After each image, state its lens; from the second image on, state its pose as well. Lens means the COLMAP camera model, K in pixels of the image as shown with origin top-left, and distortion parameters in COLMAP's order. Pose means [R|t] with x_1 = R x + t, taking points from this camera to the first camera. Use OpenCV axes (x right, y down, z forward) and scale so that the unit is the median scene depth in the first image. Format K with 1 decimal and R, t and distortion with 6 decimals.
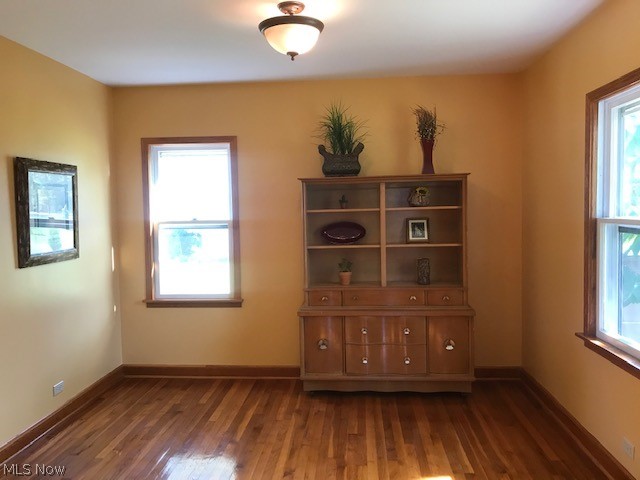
lens RADIAL K [[522.5, 0, 328.8], [0, 522.5, 242.0], [0, 0, 1]] dist [0.010875, -0.009839]
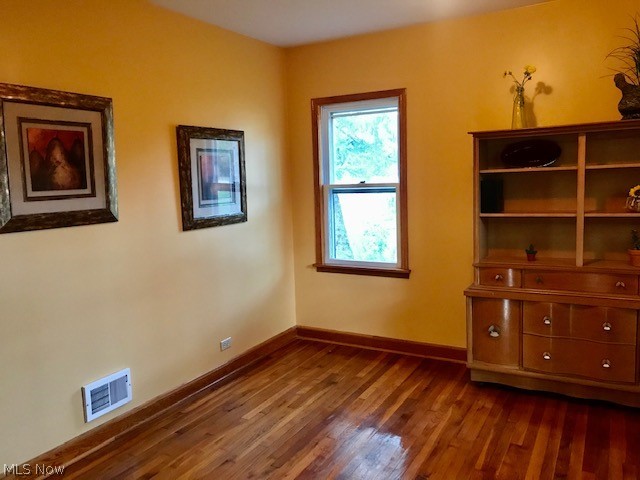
lens RADIAL K [[522.5, 0, 328.8], [0, 522.5, 242.0], [0, 0, 1]] dist [0.010875, -0.009839]
pose [[0.903318, 0.042404, -0.426871, 0.107970], [-0.008933, 0.996746, 0.080109, -0.013086], [0.428879, -0.068550, 0.900757, 0.138803]]
